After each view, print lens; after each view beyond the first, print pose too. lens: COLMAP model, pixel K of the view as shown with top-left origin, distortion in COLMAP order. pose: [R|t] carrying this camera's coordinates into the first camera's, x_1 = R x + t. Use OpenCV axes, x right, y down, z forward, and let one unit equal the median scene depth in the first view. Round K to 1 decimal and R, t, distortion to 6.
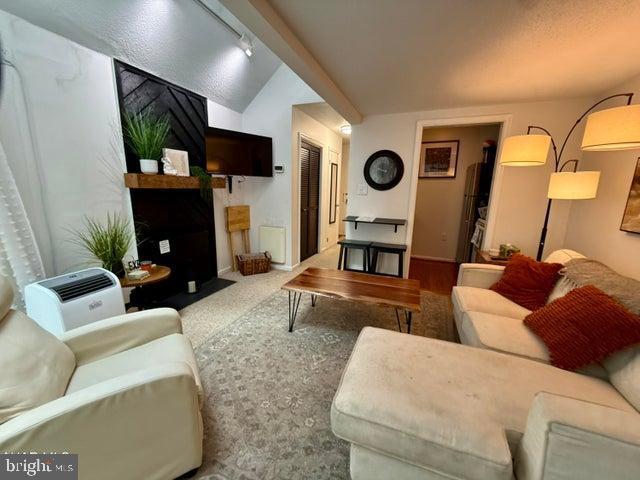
lens RADIAL K [[254.7, 0, 322.1], [0, 254.7, 239.0], [0, 0, 1]] dist [-0.003166, 0.000404]
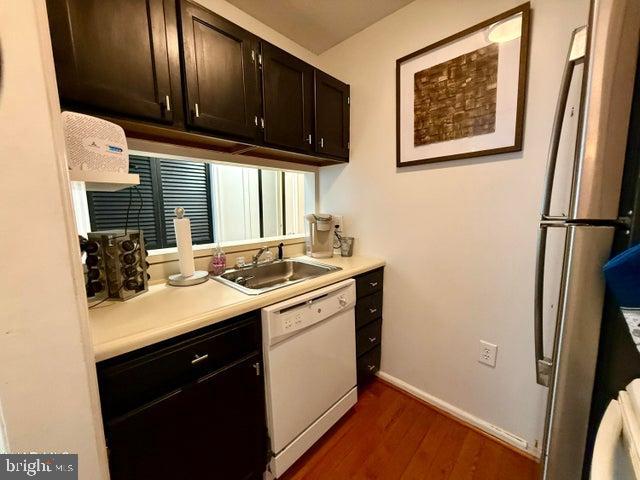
lens RADIAL K [[254.7, 0, 320.5], [0, 254.7, 241.0], [0, 0, 1]] dist [-0.003166, 0.000404]
pose [[0.930164, 0.018850, -0.366660, 0.420116], [-0.043793, 0.997248, -0.059829, -0.116401], [0.364523, 0.071708, 0.928429, 0.667324]]
